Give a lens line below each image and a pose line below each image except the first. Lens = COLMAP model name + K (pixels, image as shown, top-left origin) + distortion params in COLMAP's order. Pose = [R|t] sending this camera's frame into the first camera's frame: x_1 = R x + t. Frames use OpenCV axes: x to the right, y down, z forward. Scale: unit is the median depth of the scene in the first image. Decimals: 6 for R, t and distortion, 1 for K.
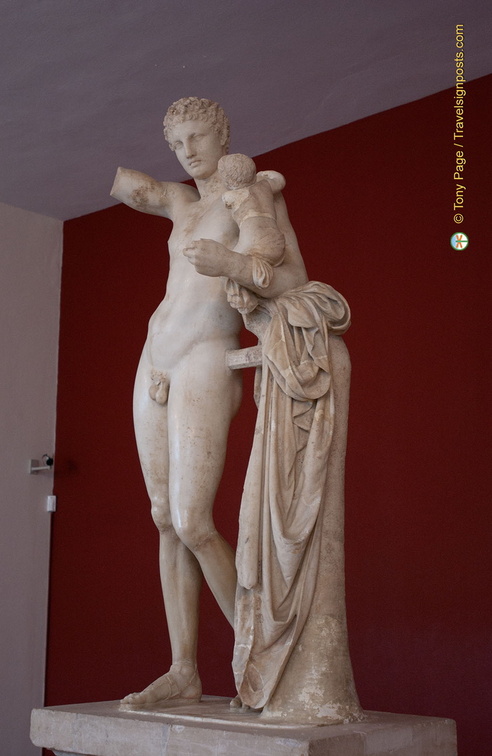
lens RADIAL K [[1081.1, 0, 245.5], [0, 1081.1, 376.7], [0, 0, 1]] dist [0.045614, 0.000000]
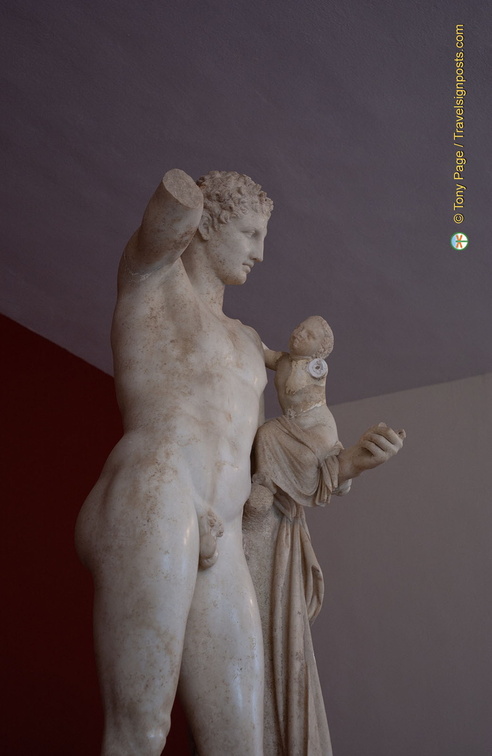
lens RADIAL K [[1081.1, 0, 246.5], [0, 1081.1, 382.6], [0, 0, 1]] dist [0.045614, 0.000000]
pose [[-0.230872, 0.378105, 0.896513, -0.753523], [-0.173382, 0.890671, -0.420290, 0.208254], [-0.957411, -0.252472, -0.140075, 1.180673]]
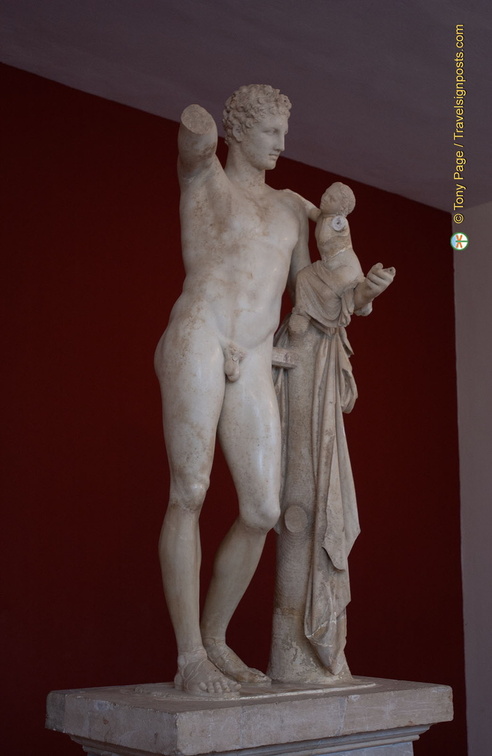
lens RADIAL K [[1081.1, 0, 246.3], [0, 1081.1, 377.6], [0, 0, 1]] dist [0.045614, 0.000000]
pose [[0.135089, 0.171193, 0.975932, -1.101123], [-0.192645, 0.970703, -0.143610, 0.171271], [-0.971925, -0.168608, 0.164111, 0.894485]]
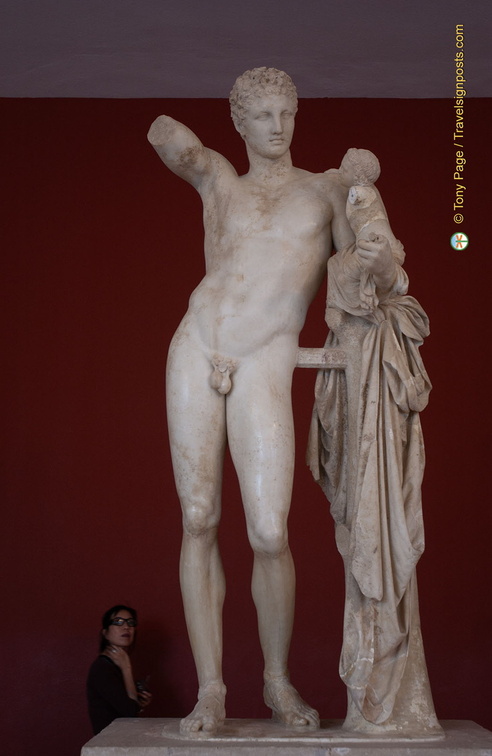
lens RADIAL K [[1081.1, 0, 249.4], [0, 1081.1, 376.9], [0, 0, 1]] dist [0.045614, 0.000000]
pose [[0.750060, 0.130197, 0.648428, -0.697220], [-0.127285, 0.990520, -0.051650, 0.059198], [-0.649006, -0.043795, 0.759522, 0.327306]]
